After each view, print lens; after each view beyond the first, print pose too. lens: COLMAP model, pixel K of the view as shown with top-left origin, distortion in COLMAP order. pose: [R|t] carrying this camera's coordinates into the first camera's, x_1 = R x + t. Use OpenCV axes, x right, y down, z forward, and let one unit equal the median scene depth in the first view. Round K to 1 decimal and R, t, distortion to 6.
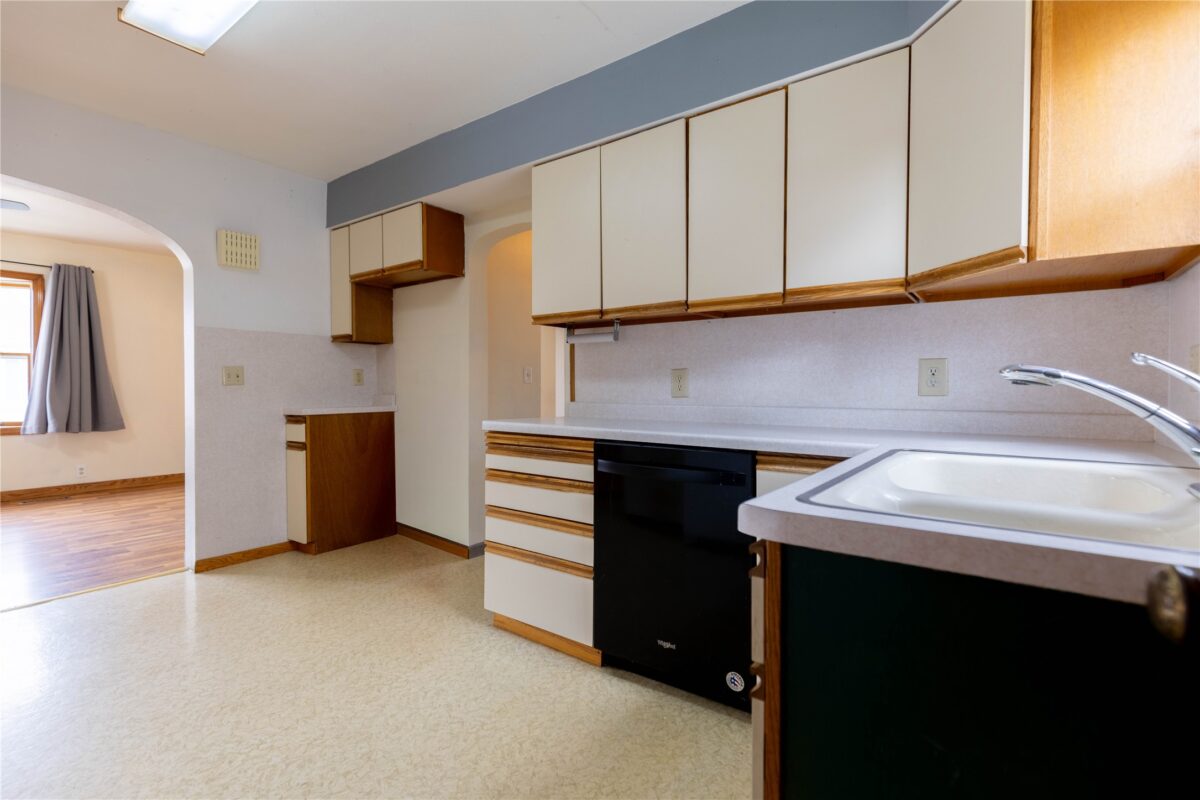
lens RADIAL K [[547.0, 0, 604.6], [0, 547.0, 394.1], [0, 0, 1]] dist [0.010129, -0.002788]
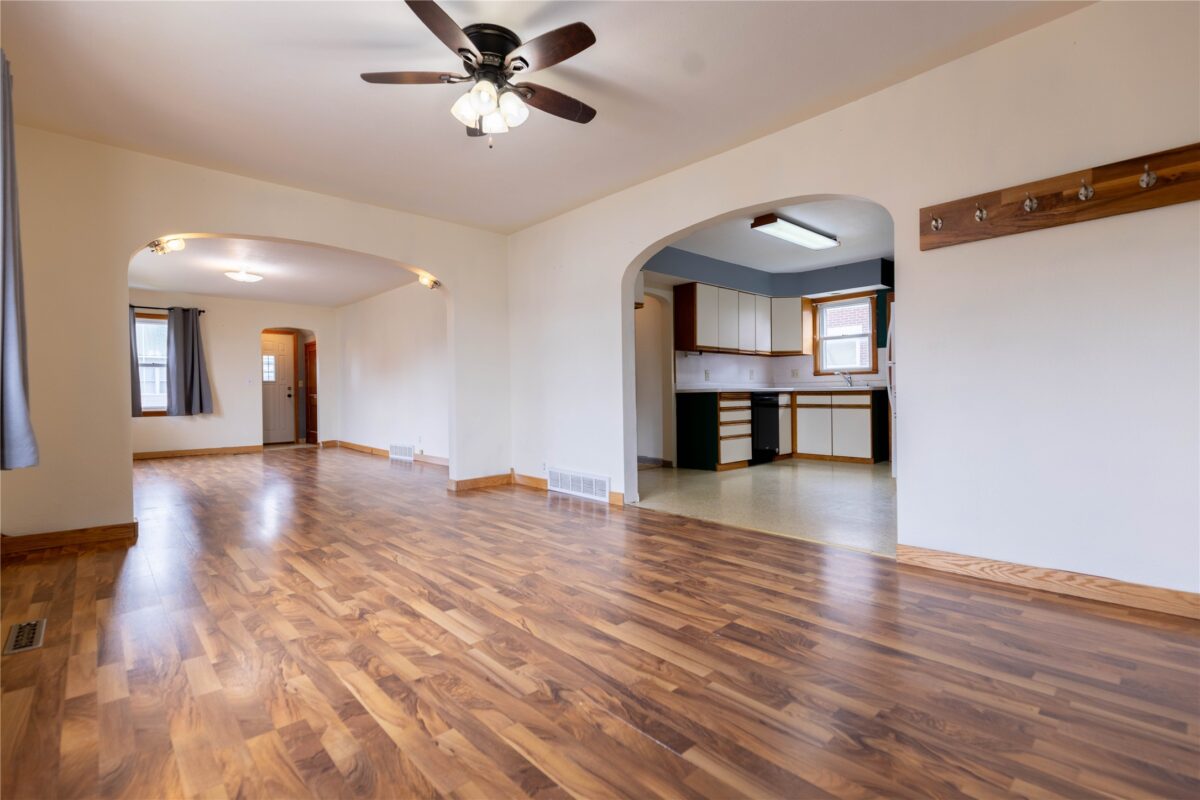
lens RADIAL K [[547.0, 0, 593.5], [0, 547.0, 394.5], [0, 0, 1]] dist [0.010129, -0.002788]
pose [[0.205825, -0.008786, 0.978549, -2.277252], [0.023980, 0.999705, 0.003932, 0.042528], [-0.978295, 0.022657, 0.205975, 0.863425]]
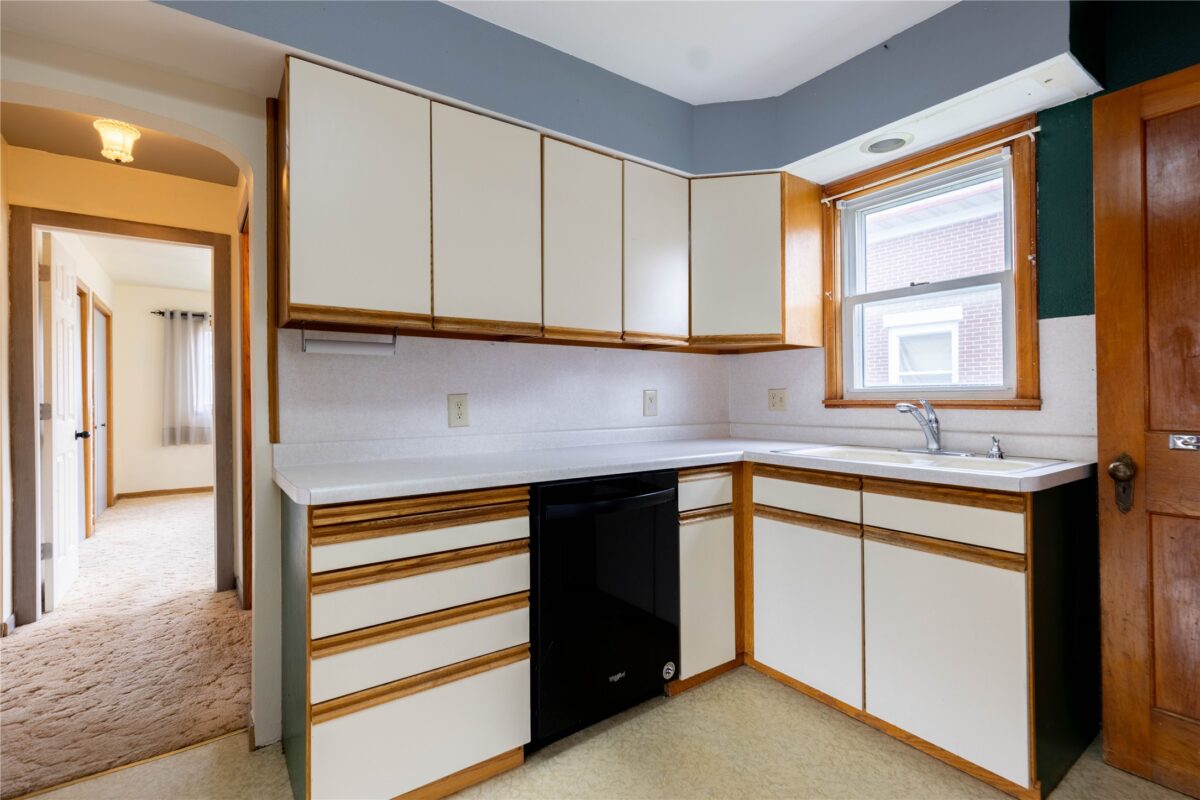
lens RADIAL K [[547.0, 0, 607.2], [0, 547.0, 394.2], [0, 0, 1]] dist [0.010129, -0.002788]
pose [[0.317115, 0.000625, 0.948387, -0.531272], [0.017763, 0.999820, -0.006598, -0.030971], [-0.948221, 0.018938, 0.317047, 0.440601]]
